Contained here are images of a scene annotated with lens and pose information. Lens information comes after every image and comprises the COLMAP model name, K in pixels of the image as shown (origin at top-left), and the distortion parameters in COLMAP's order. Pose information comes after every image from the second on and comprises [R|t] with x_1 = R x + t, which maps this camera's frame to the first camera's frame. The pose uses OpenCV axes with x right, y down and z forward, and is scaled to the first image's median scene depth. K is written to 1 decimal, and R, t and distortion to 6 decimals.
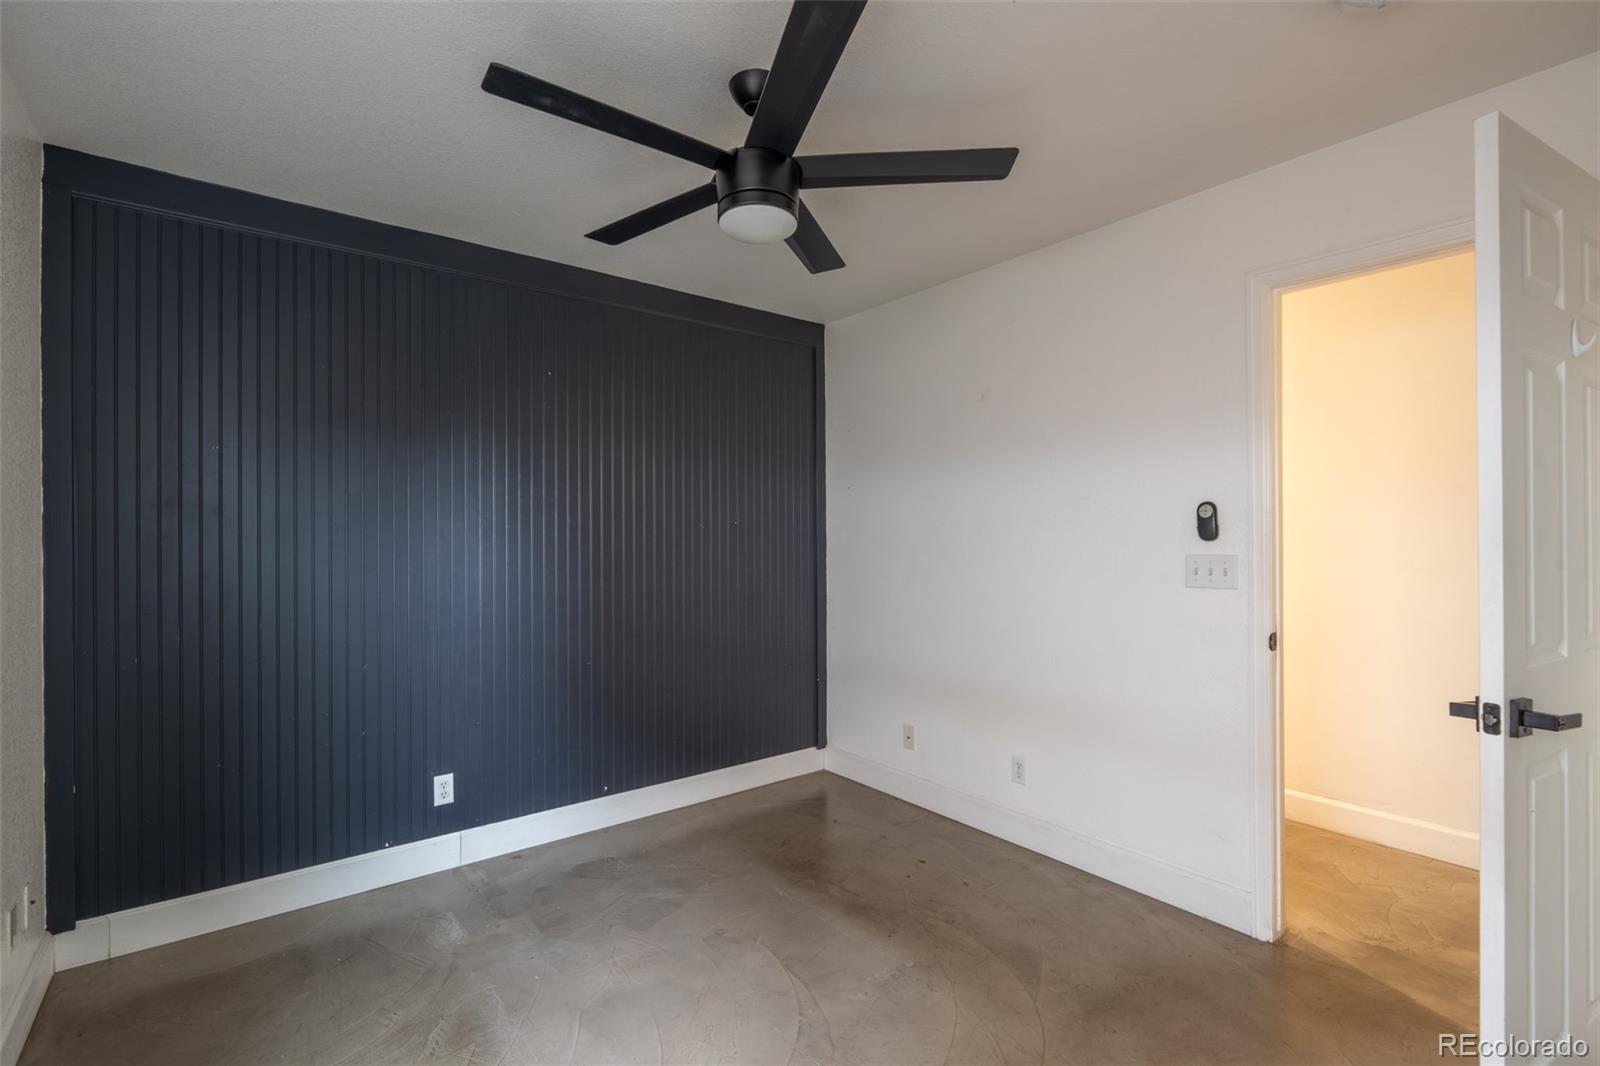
lens RADIAL K [[718.3, 0, 793.2], [0, 718.3, 533.0], [0, 0, 1]] dist [-0.011263, 0.001230]
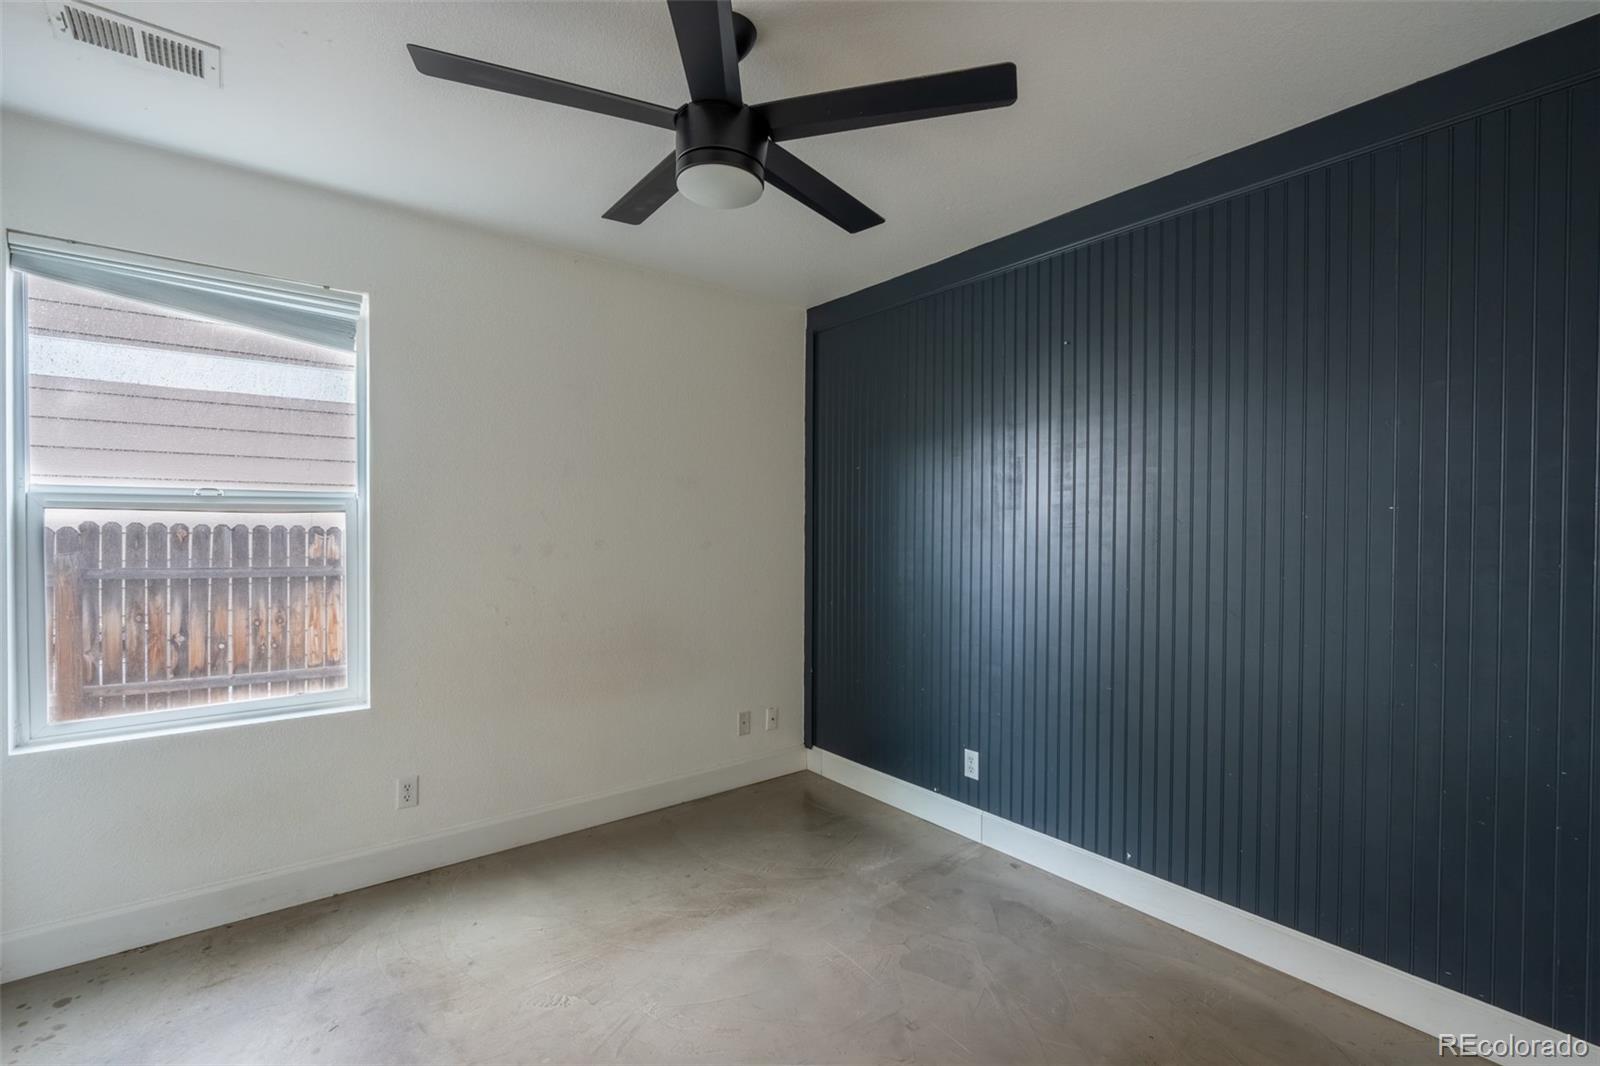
lens RADIAL K [[718.3, 0, 793.2], [0, 718.3, 533.0], [0, 0, 1]] dist [-0.011263, 0.001230]
pose [[-0.013194, 0.011693, -0.999845, 0.664324], [0.001815, 0.999930, 0.011670, -0.001031], [0.999911, -0.001660, -0.013214, 0.848378]]
